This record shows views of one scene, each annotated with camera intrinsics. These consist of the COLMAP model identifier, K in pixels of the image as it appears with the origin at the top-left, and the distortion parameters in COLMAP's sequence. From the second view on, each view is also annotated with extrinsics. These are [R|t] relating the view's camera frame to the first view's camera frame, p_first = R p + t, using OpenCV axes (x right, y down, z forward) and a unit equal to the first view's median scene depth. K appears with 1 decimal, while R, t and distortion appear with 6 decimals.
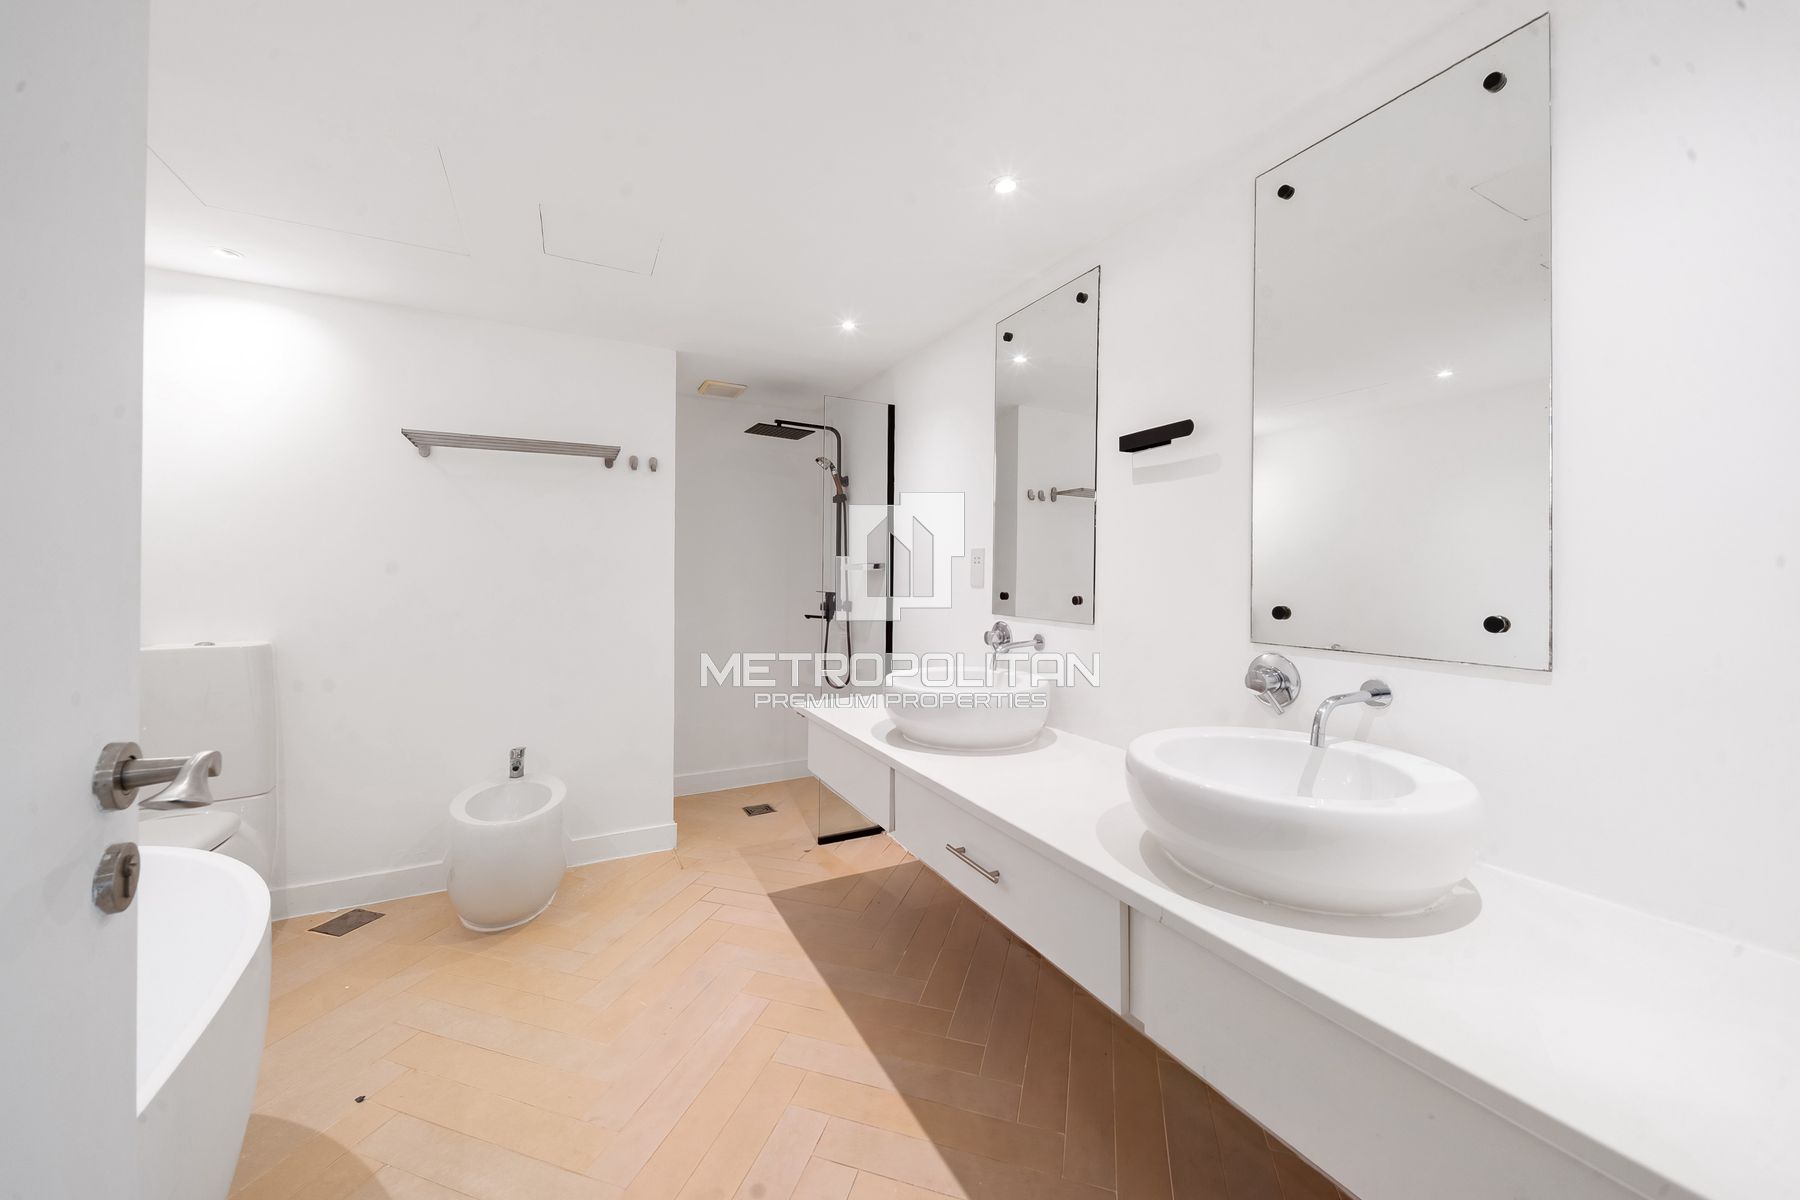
lens RADIAL K [[656.2, 0, 907.0], [0, 656.2, 581.7], [0, 0, 1]] dist [0.013639, -0.001071]
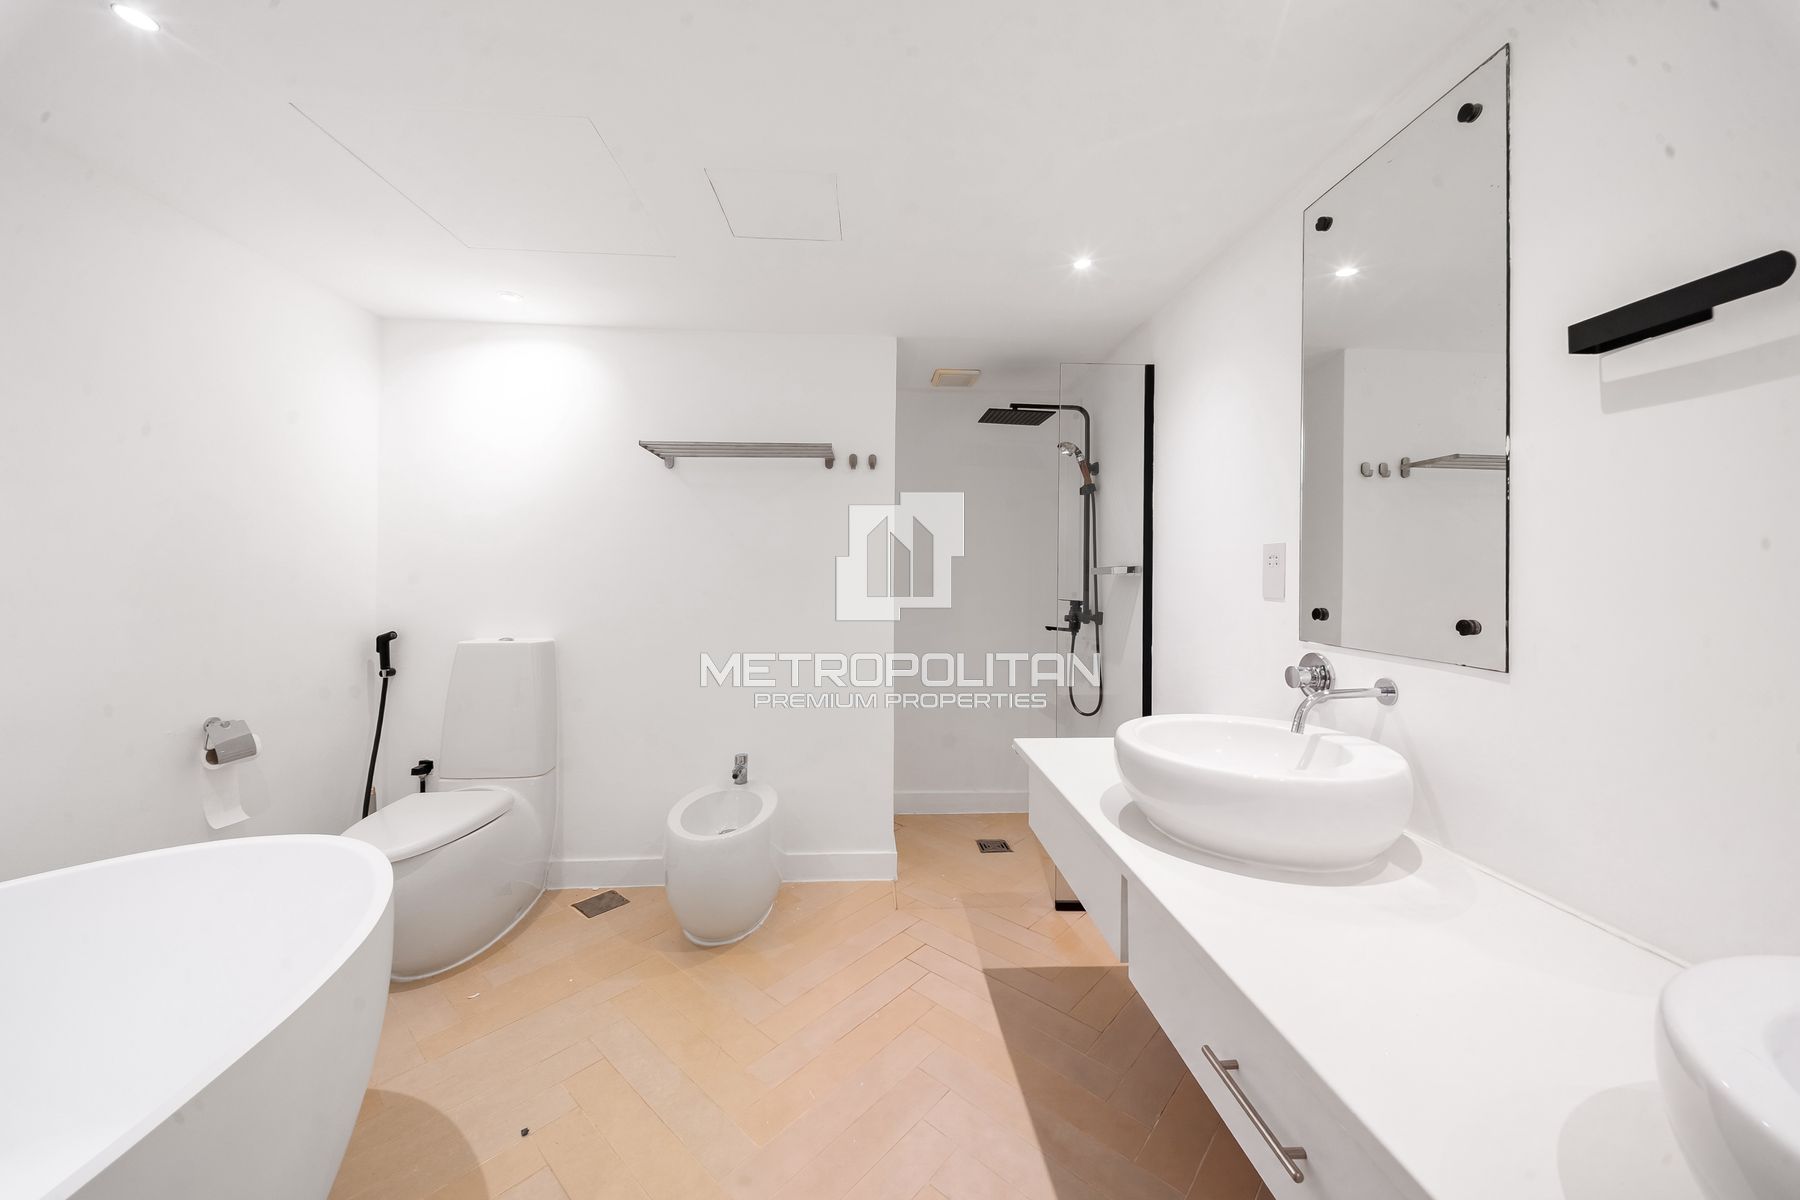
lens RADIAL K [[656.2, 0, 891.5], [0, 656.2, 571.1], [0, 0, 1]] dist [0.013639, -0.001071]
pose [[0.907706, -0.003598, -0.419591, 0.032451], [-0.005732, 0.999764, -0.020973, -0.004424], [0.419567, 0.021443, 0.907471, 0.197564]]
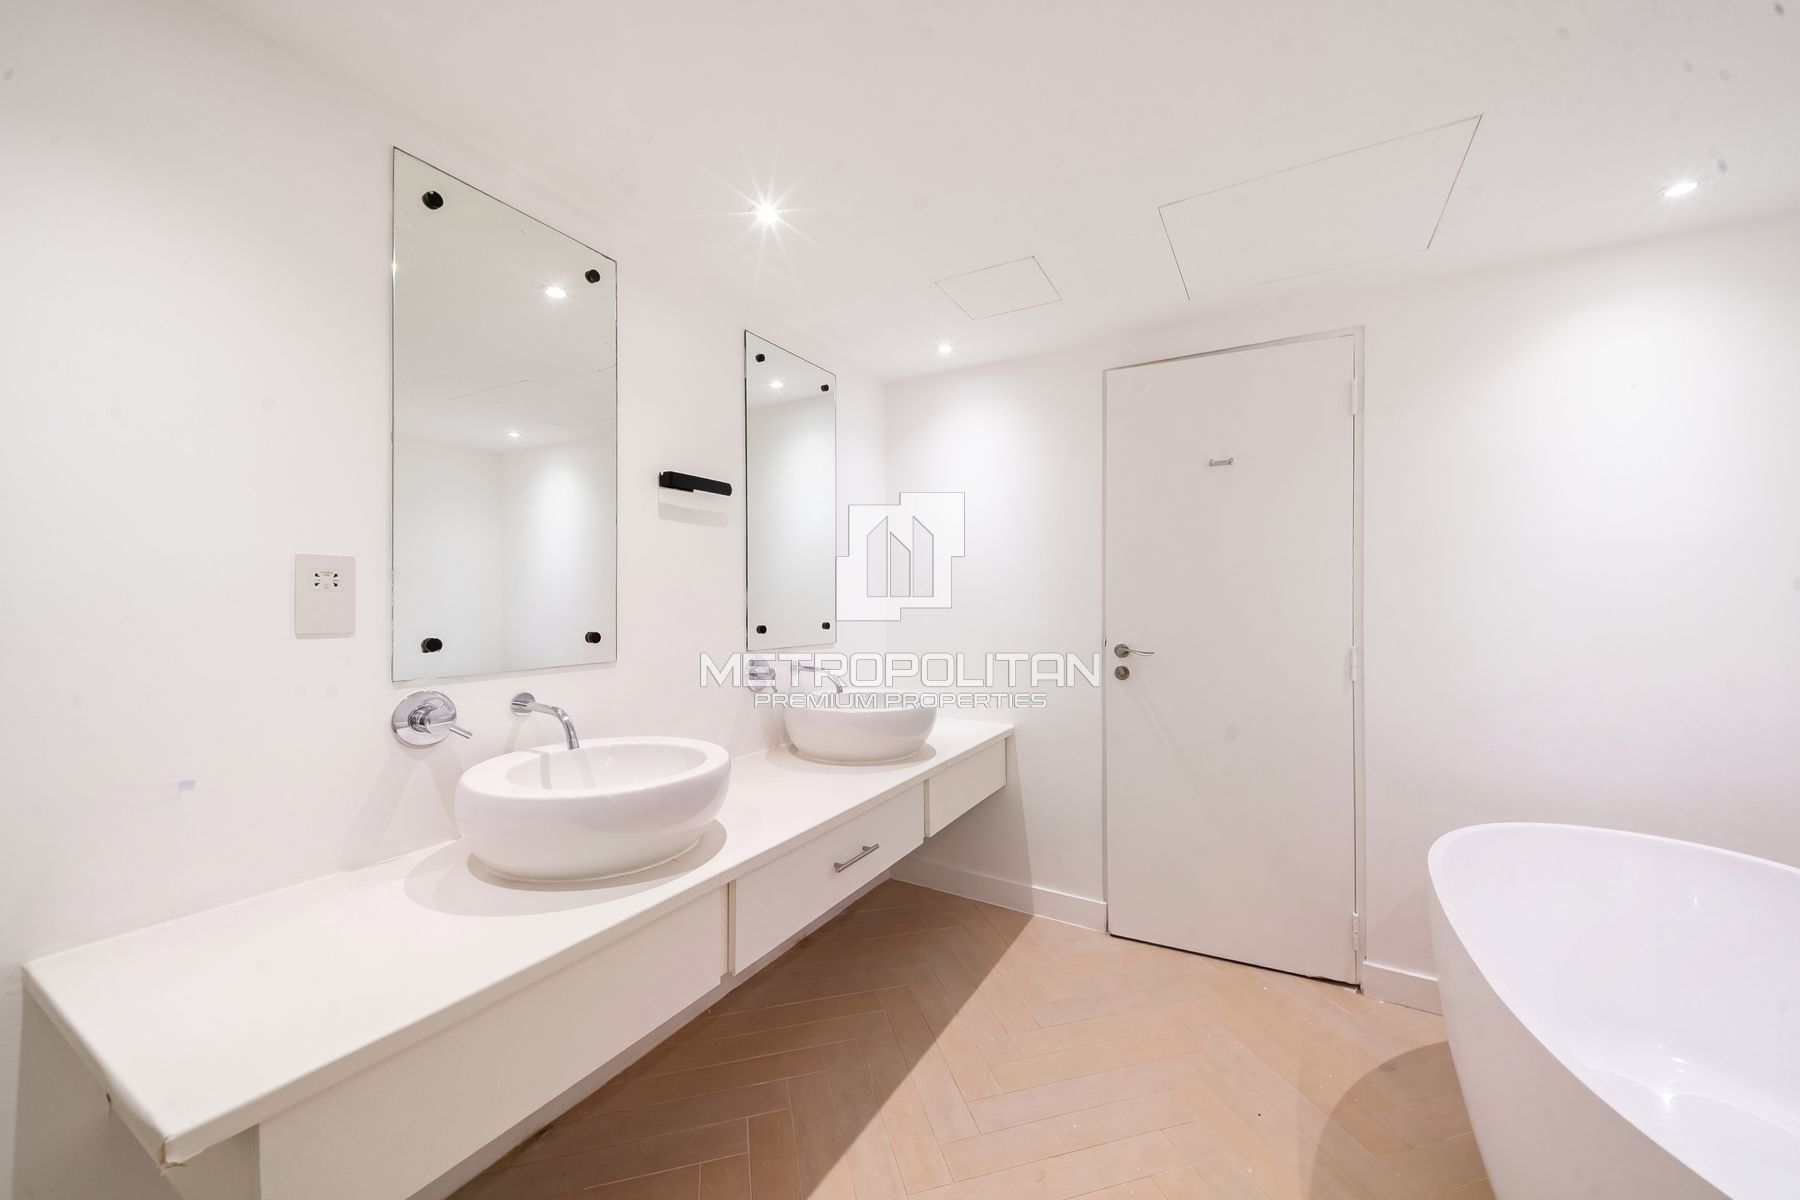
lens RADIAL K [[656.2, 0, 891.9], [0, 656.2, 598.0], [0, 0, 1]] dist [0.013639, -0.001071]
pose [[-0.549912, -0.002374, 0.835219, -0.512100], [0.004682, 0.999971, 0.005924, -0.019494], [-0.835209, 0.007168, -0.549886, 0.903471]]
